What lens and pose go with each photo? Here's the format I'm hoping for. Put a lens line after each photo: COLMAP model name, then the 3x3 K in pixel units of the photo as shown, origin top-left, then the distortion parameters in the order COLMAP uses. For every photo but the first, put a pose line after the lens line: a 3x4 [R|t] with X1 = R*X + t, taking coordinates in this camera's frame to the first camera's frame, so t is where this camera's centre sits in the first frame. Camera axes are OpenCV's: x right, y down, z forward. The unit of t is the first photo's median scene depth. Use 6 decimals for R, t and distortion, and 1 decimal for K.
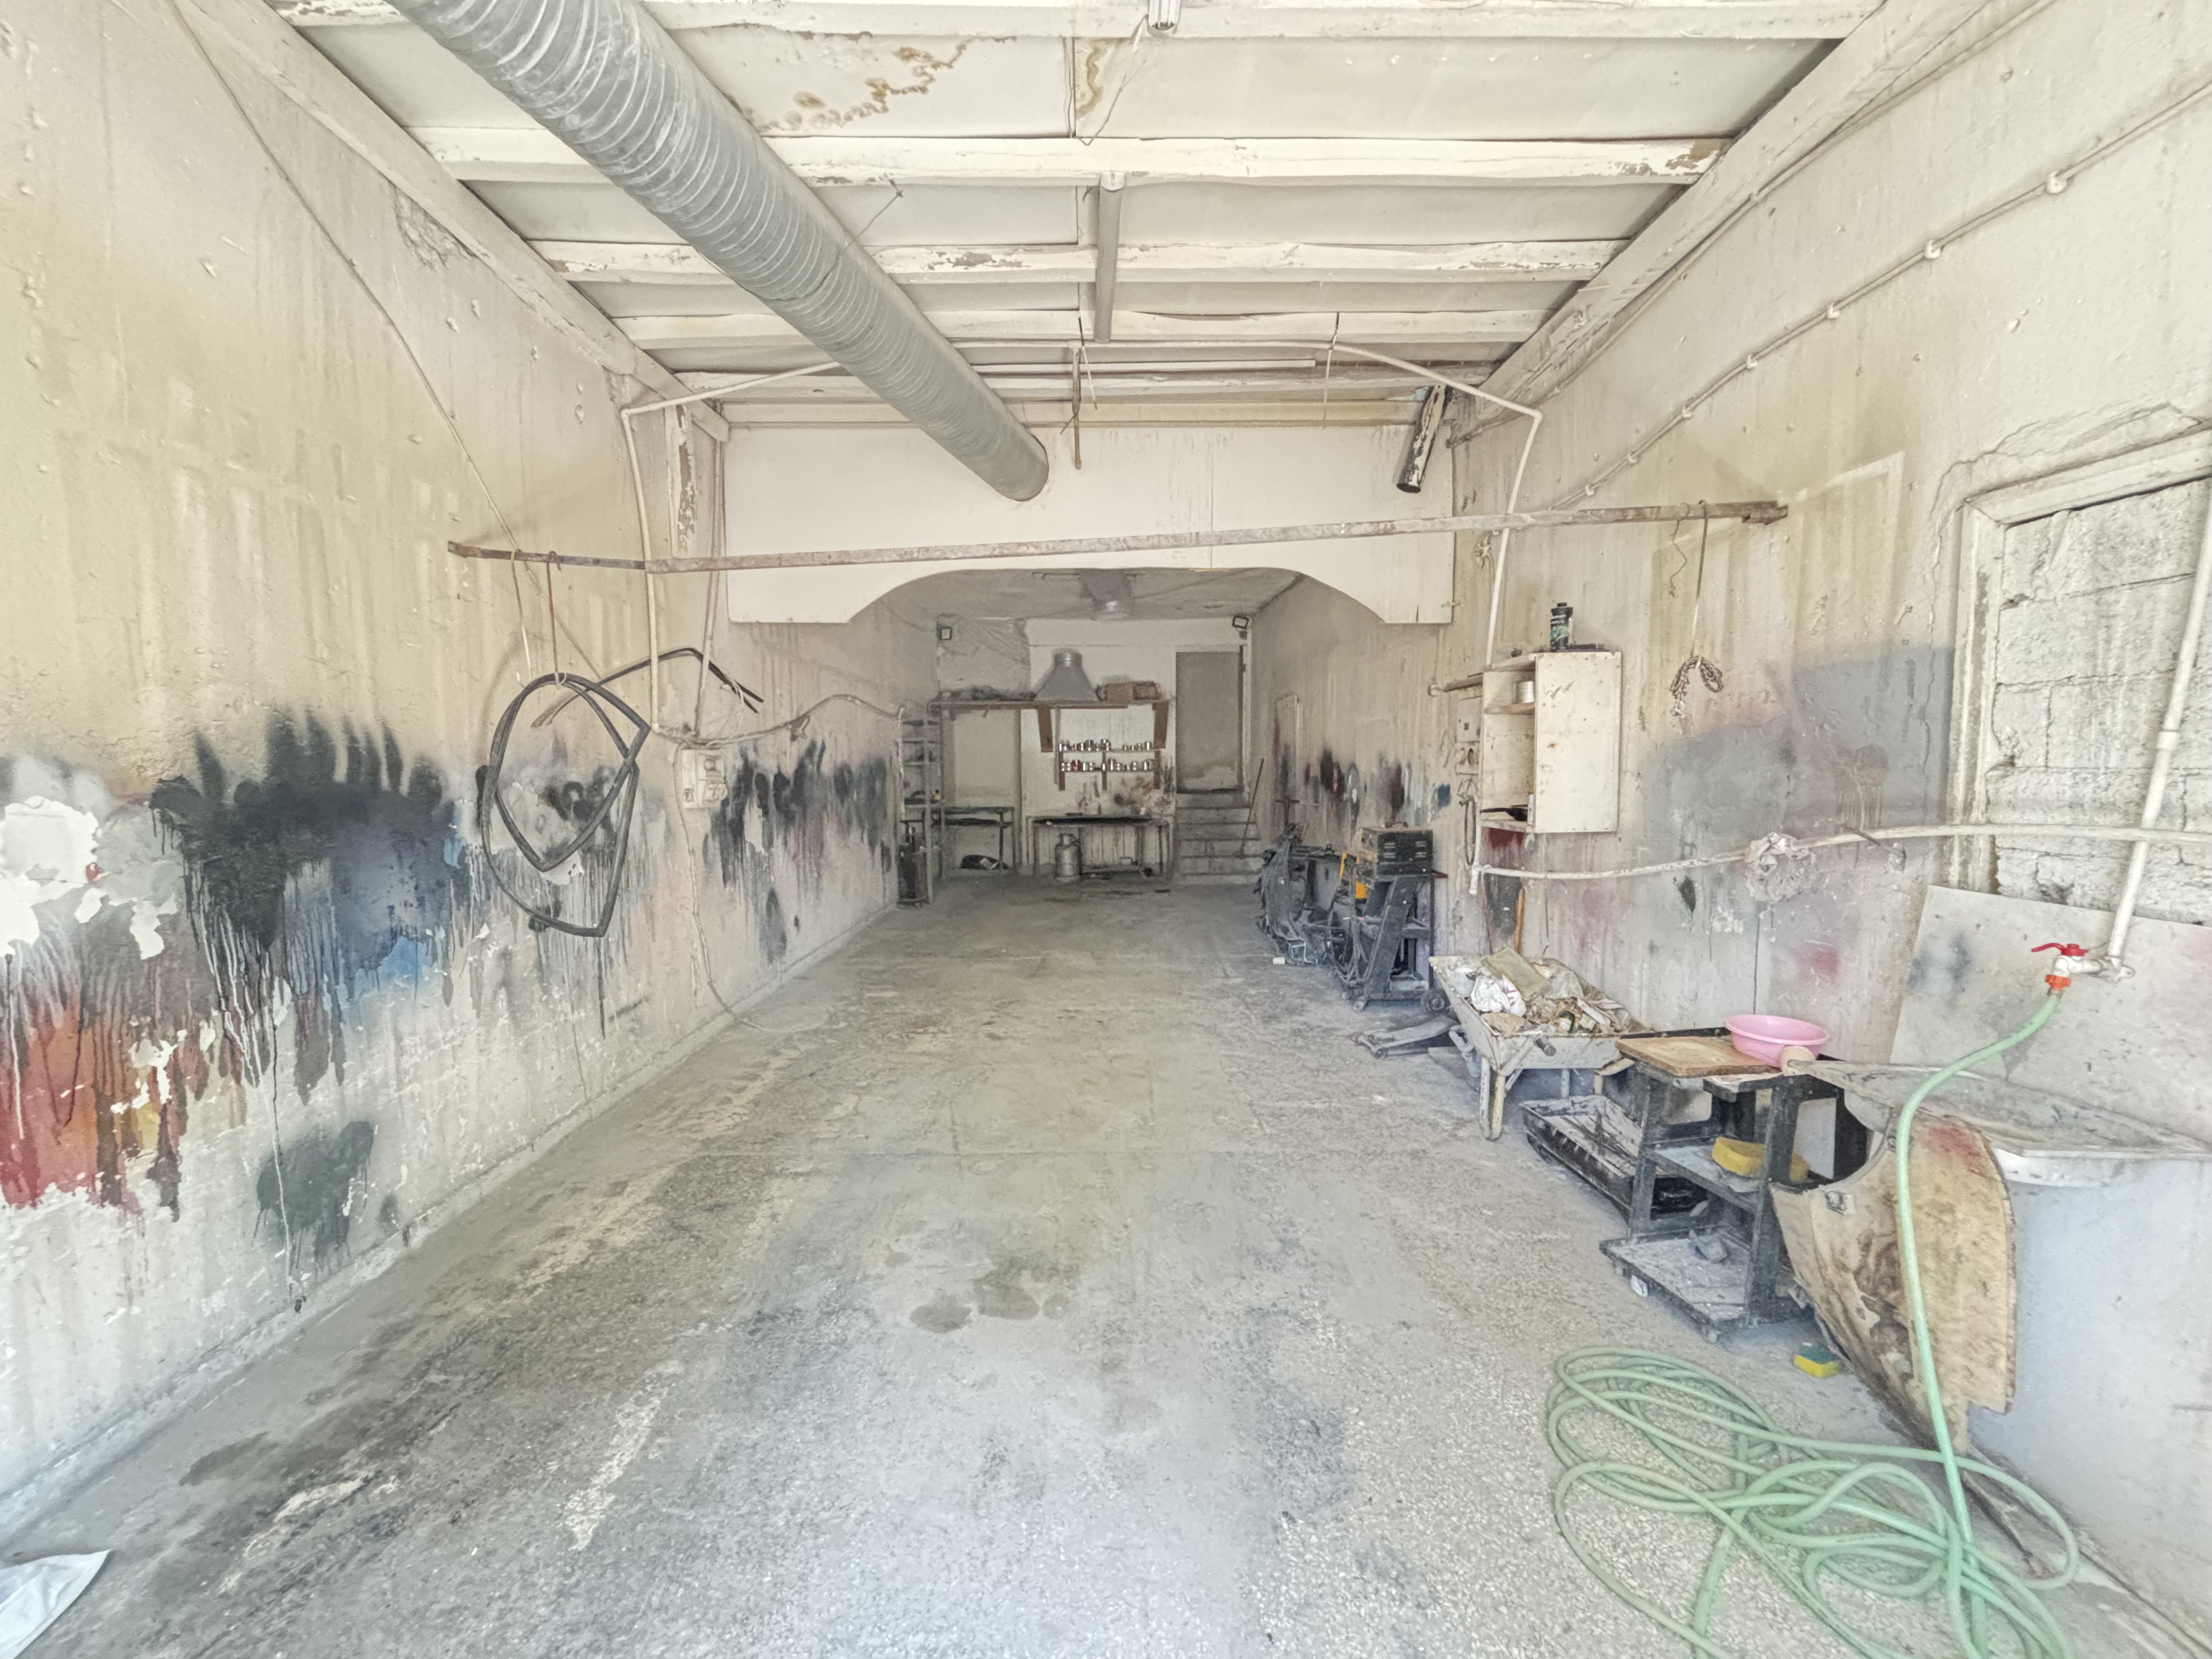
lens RADIAL K [[893.6, 0, 1098.3], [0, 893.6, 831.4], [0, 0, 1]] dist [-0.001090, 0.000664]
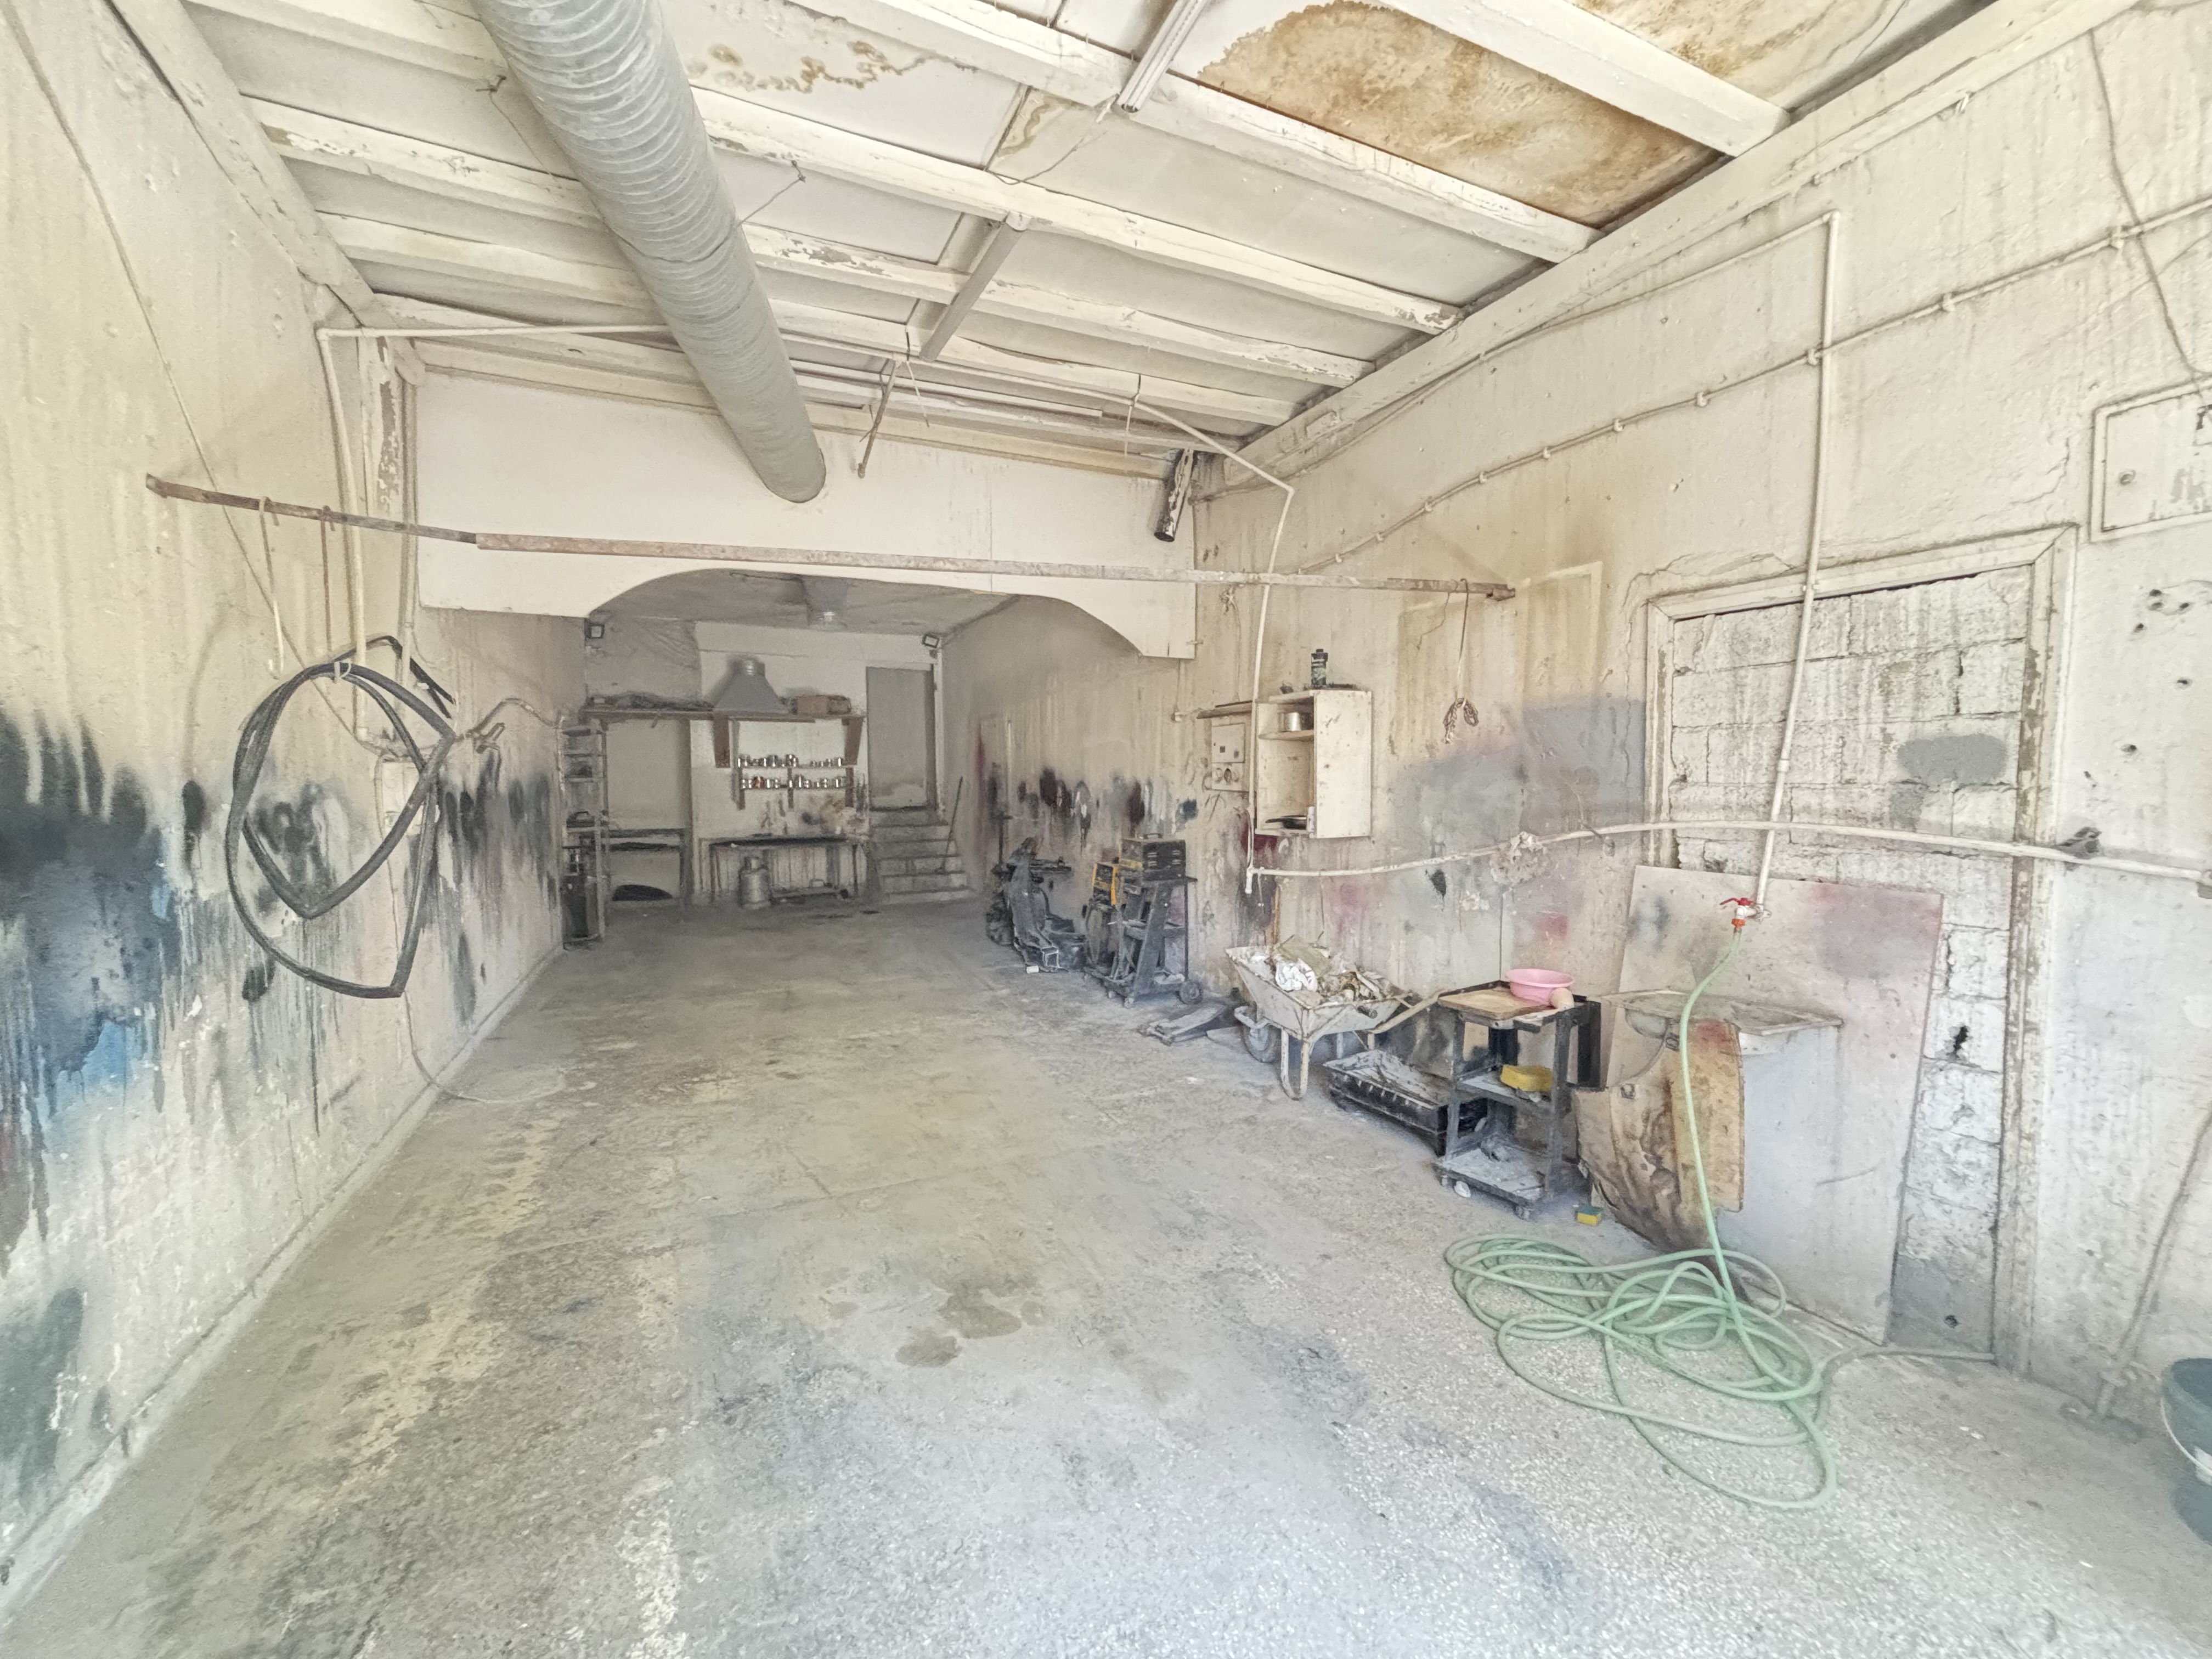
lens RADIAL K [[893.6, 0, 1098.3], [0, 893.6, 831.4], [0, 0, 1]] dist [-0.001090, 0.000664]
pose [[0.914878, -0.021639, 0.403149, -0.299253], [0.029624, 0.999469, -0.013581, 0.000036], [-0.402641, 0.024368, 0.915034, 0.023074]]
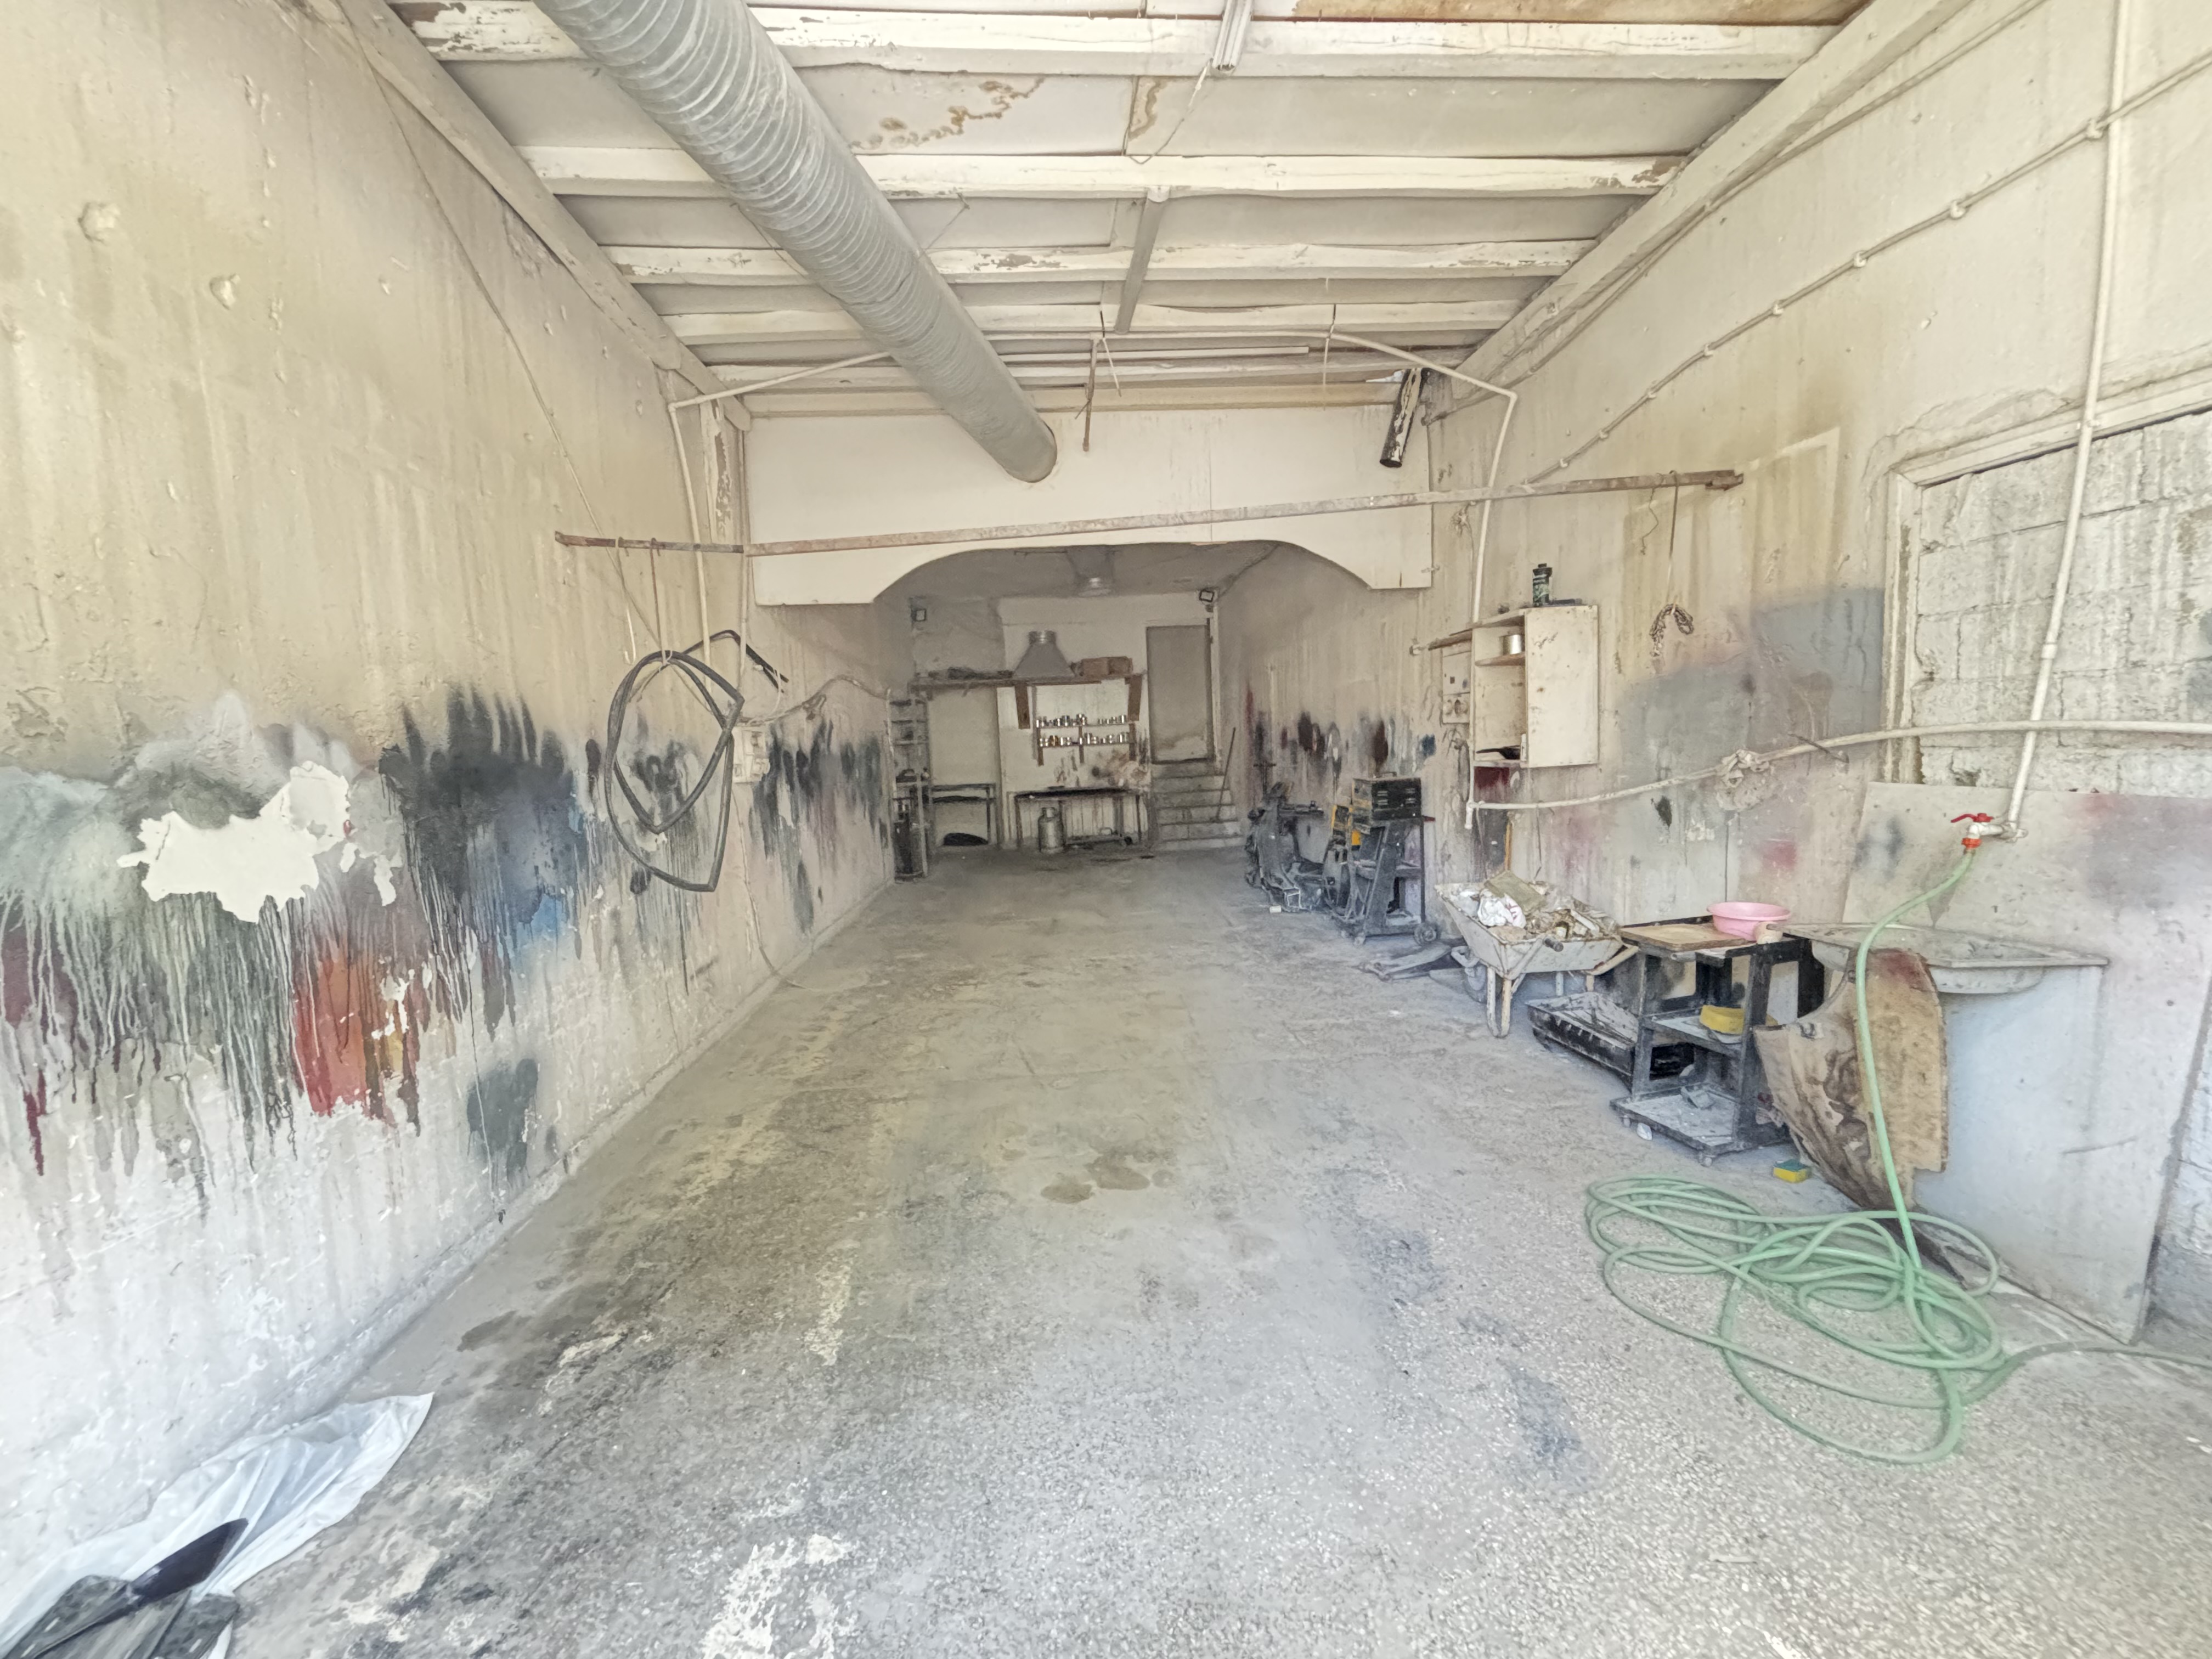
lens RADIAL K [[893.6, 0, 1098.3], [0, 893.6, 831.4], [0, 0, 1]] dist [-0.001090, 0.000664]
pose [[0.997419, -0.043117, 0.057415, -0.141541], [0.041919, 0.998881, 0.021919, 0.039326], [-0.058295, -0.019456, 0.998110, -0.117662]]
